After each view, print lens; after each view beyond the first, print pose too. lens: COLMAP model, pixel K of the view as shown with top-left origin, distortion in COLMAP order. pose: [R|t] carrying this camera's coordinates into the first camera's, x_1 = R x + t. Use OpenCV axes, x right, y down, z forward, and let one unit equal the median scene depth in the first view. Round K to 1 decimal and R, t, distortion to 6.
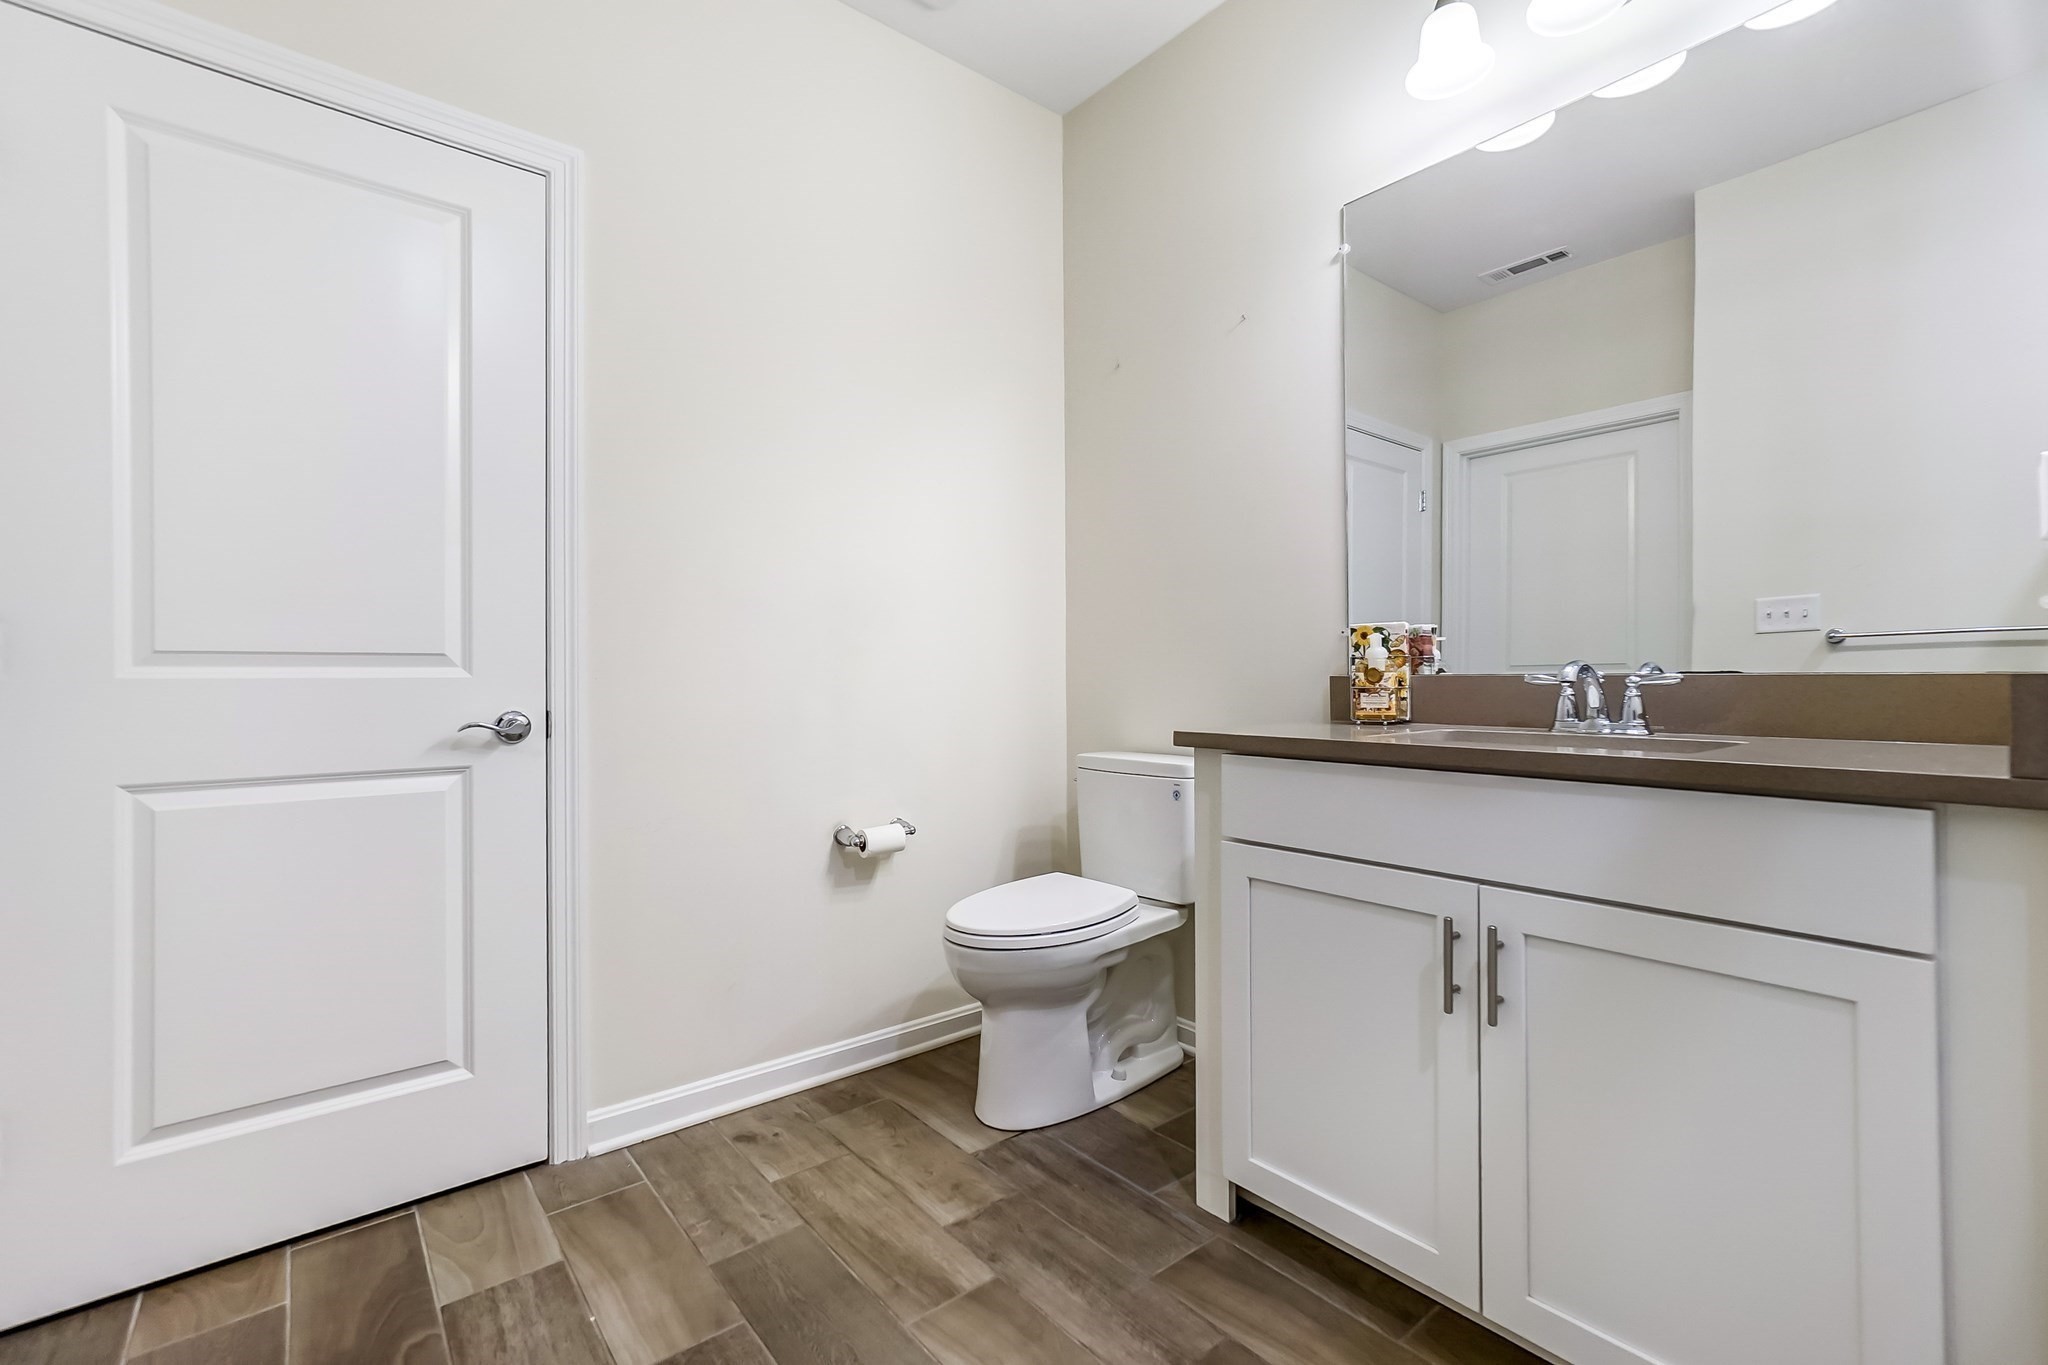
lens RADIAL K [[885.2, 0, 1027.5], [0, 885.2, 687.3], [0, 0, 1]] dist [-0.019880, 0.000586]
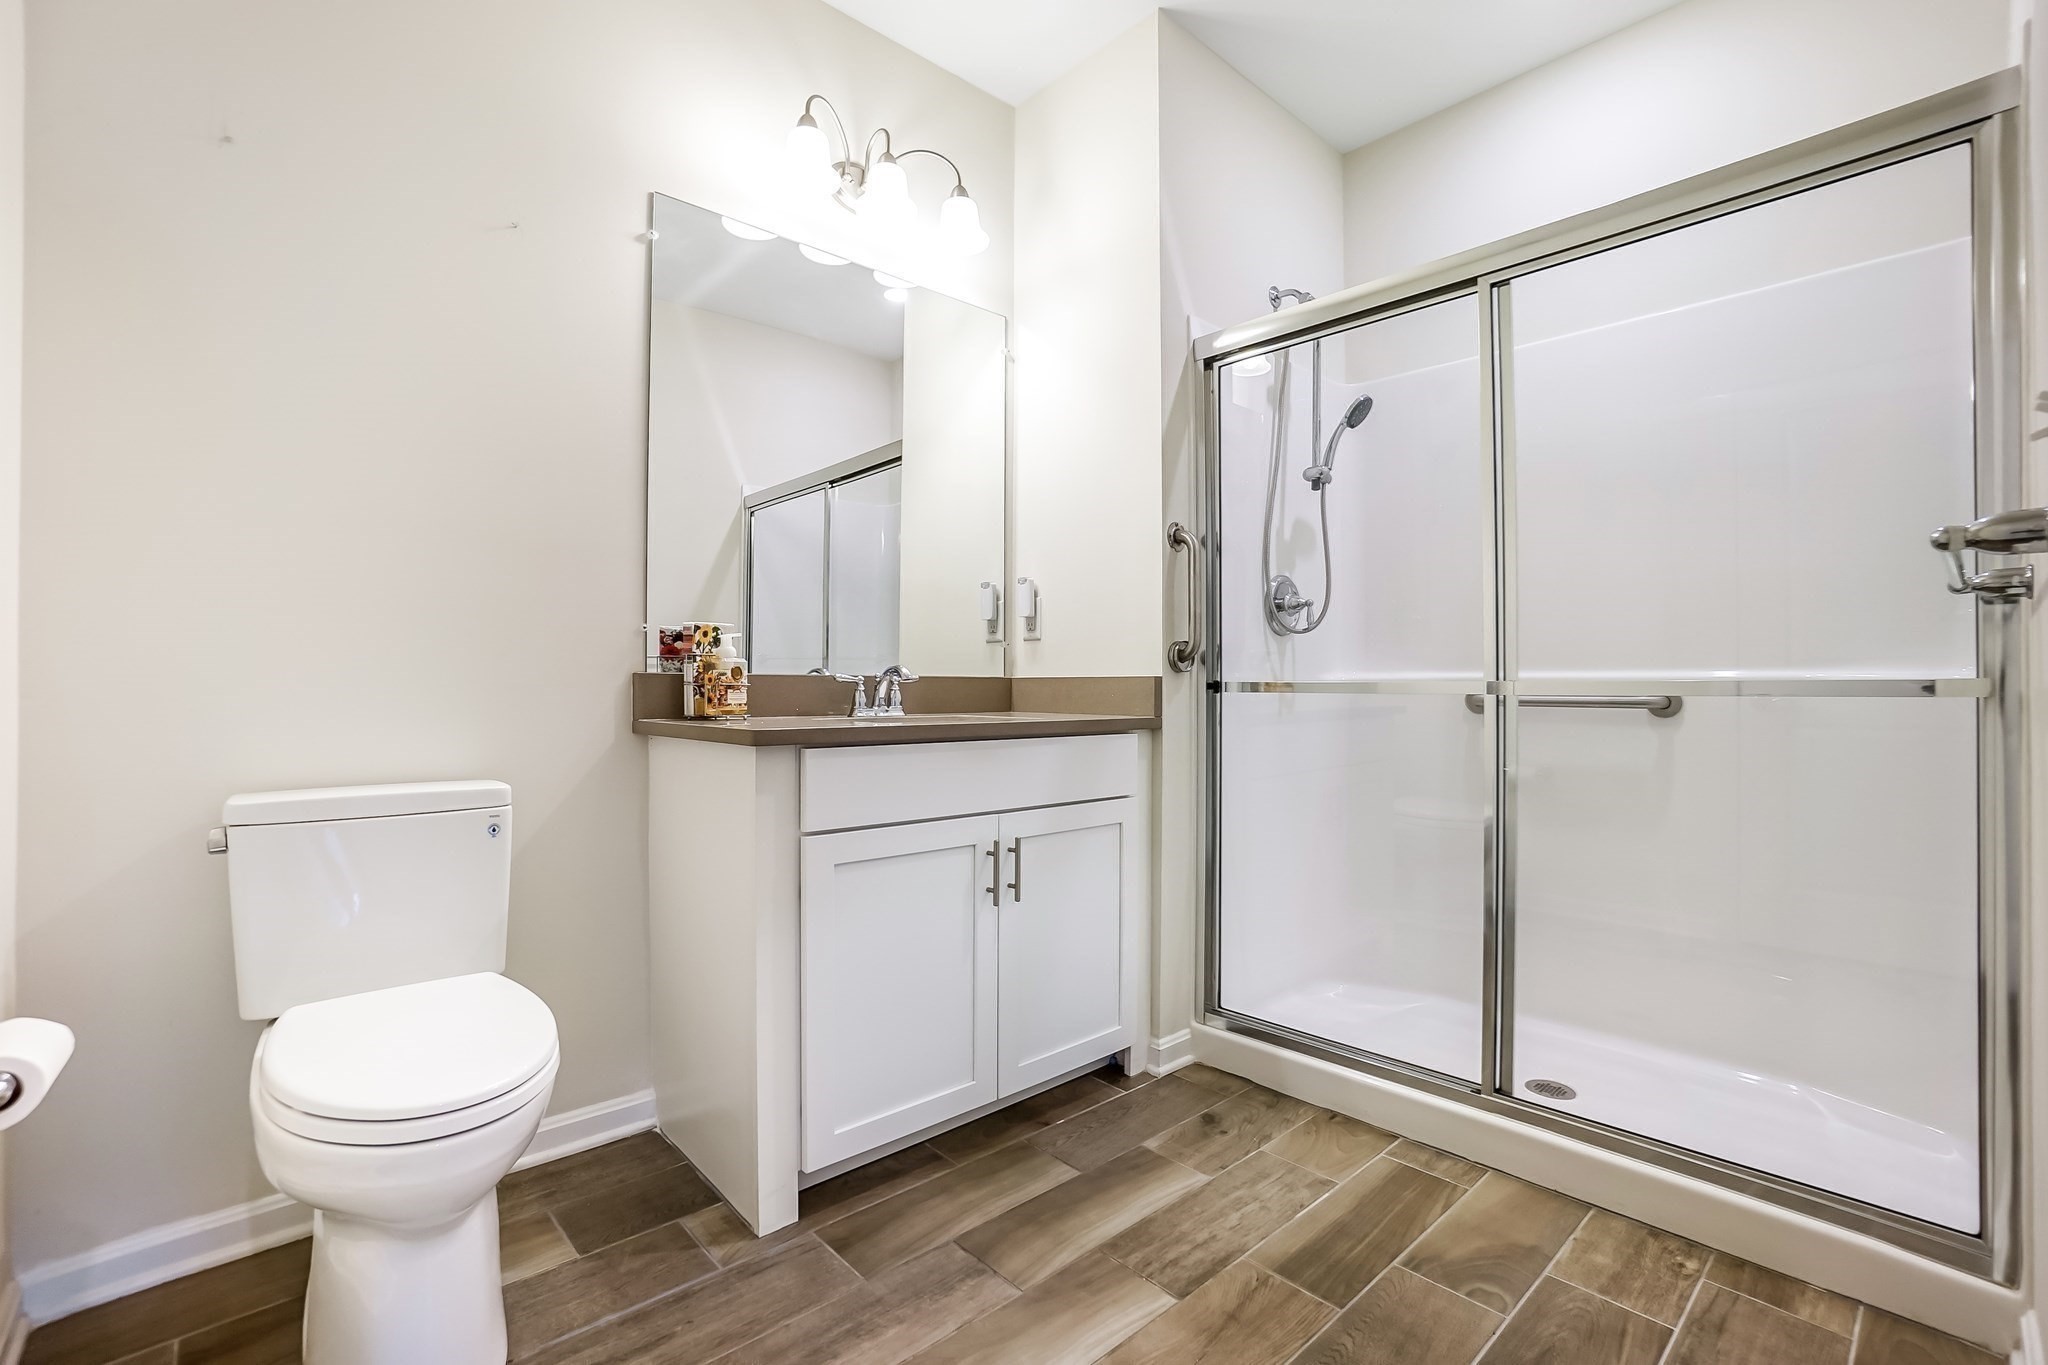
lens RADIAL K [[885.2, 0, 1027.3], [0, 885.2, 676.3], [0, 0, 1]] dist [-0.019880, 0.000586]
pose [[-0.034778, 0.006367, 0.999375, -0.813747], [-0.000345, 0.999980, -0.006383, -0.003392], [-0.999395, -0.000567, -0.034775, 0.805236]]
